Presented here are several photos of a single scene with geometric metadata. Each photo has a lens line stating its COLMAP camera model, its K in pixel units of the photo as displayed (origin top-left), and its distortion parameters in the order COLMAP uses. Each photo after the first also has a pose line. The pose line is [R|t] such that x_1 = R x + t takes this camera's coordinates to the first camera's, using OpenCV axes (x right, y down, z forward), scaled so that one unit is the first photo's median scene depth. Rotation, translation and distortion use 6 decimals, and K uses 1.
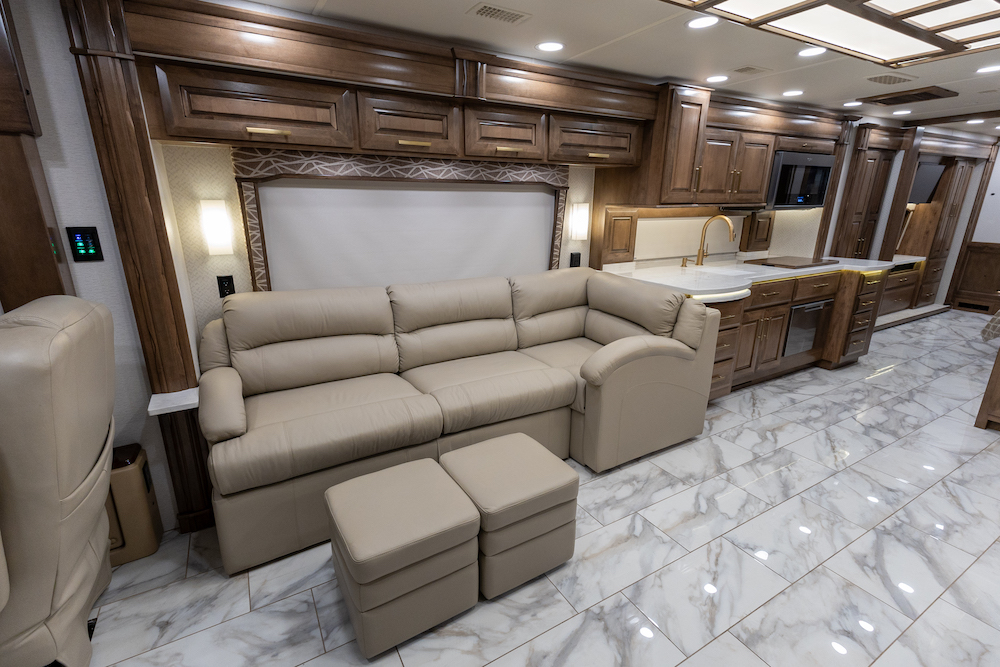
lens RADIAL K [[465.6, 0, 489.0], [0, 465.6, 331.2], [0, 0, 1]] dist [0.030970, -0.007163]
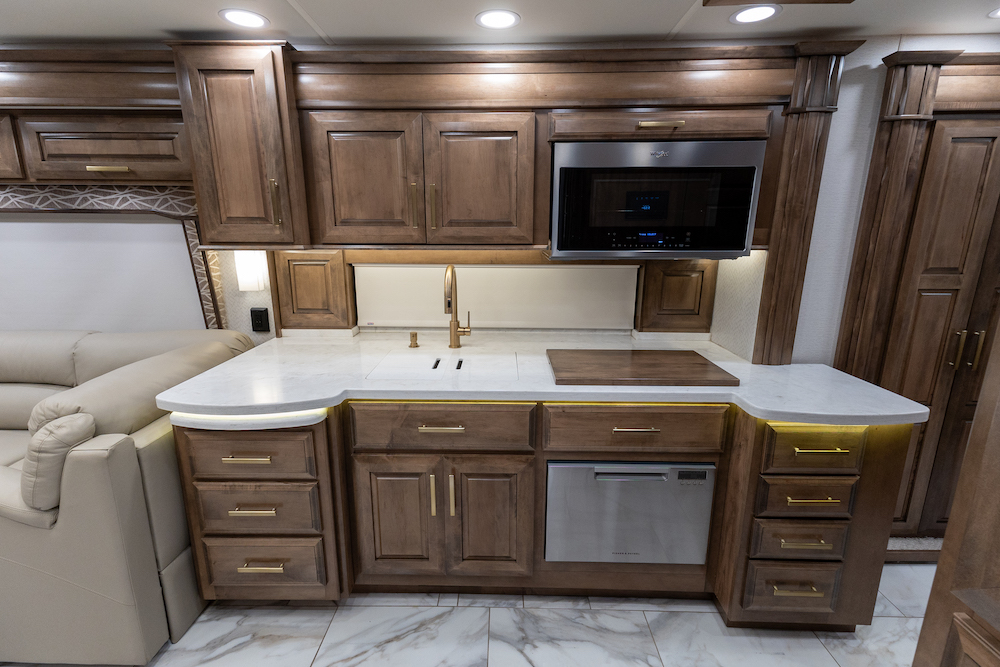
lens RADIAL K [[465.6, 0, 499.4], [0, 465.6, 332.3], [0, 0, 1]] dist [0.030970, -0.007163]
pose [[0.851771, 0.111025, -0.512016, 0.888584], [-0.140444, 0.989906, -0.018989, -0.176612], [0.504739, 0.088084, 0.858766, 0.601163]]
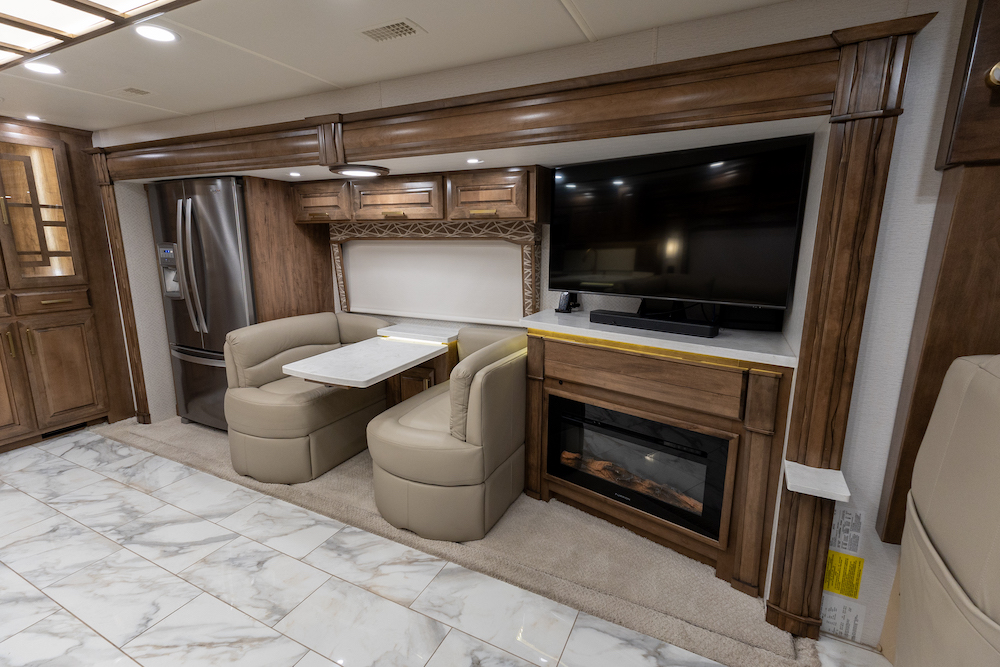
lens RADIAL K [[465.6, 0, 500.8], [0, 465.6, 325.1], [0, 0, 1]] dist [0.030970, -0.007163]
pose [[-0.545588, -0.167330, 0.821178, -0.271616], [0.224666, 0.914794, 0.335673, -0.121716], [-0.807378, 0.367630, -0.461508, 0.400058]]
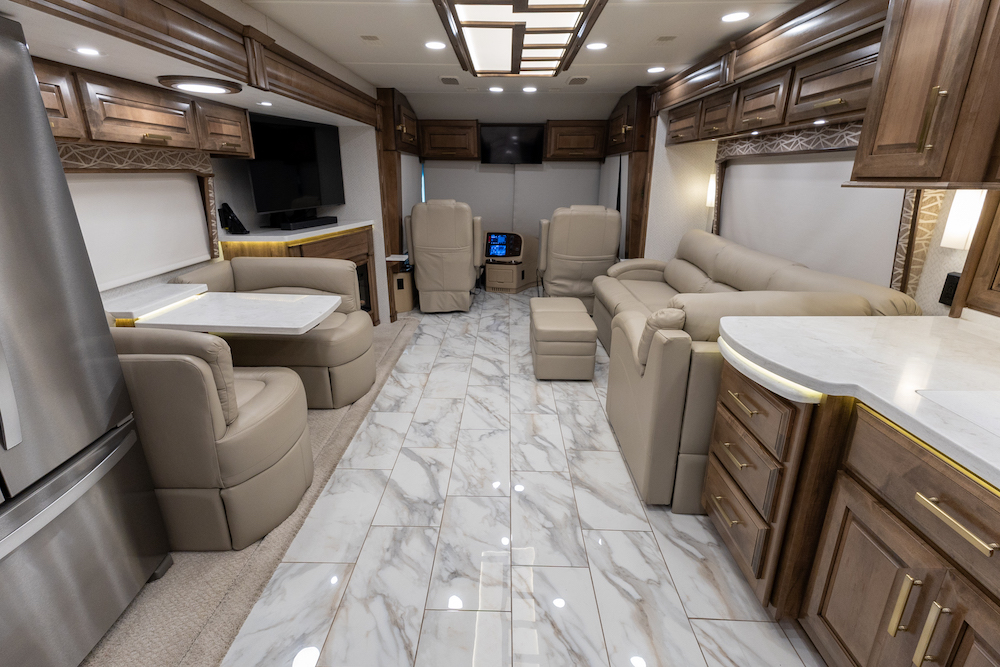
lens RADIAL K [[465.6, 0, 491.9], [0, 465.6, 329.9], [0, 0, 1]] dist [0.030970, -0.007163]
pose [[-0.528120, 0.262334, -0.807632, 0.931846], [-0.237183, 0.867662, 0.436930, -0.230415], [0.815373, 0.422308, -0.396009, 0.840702]]
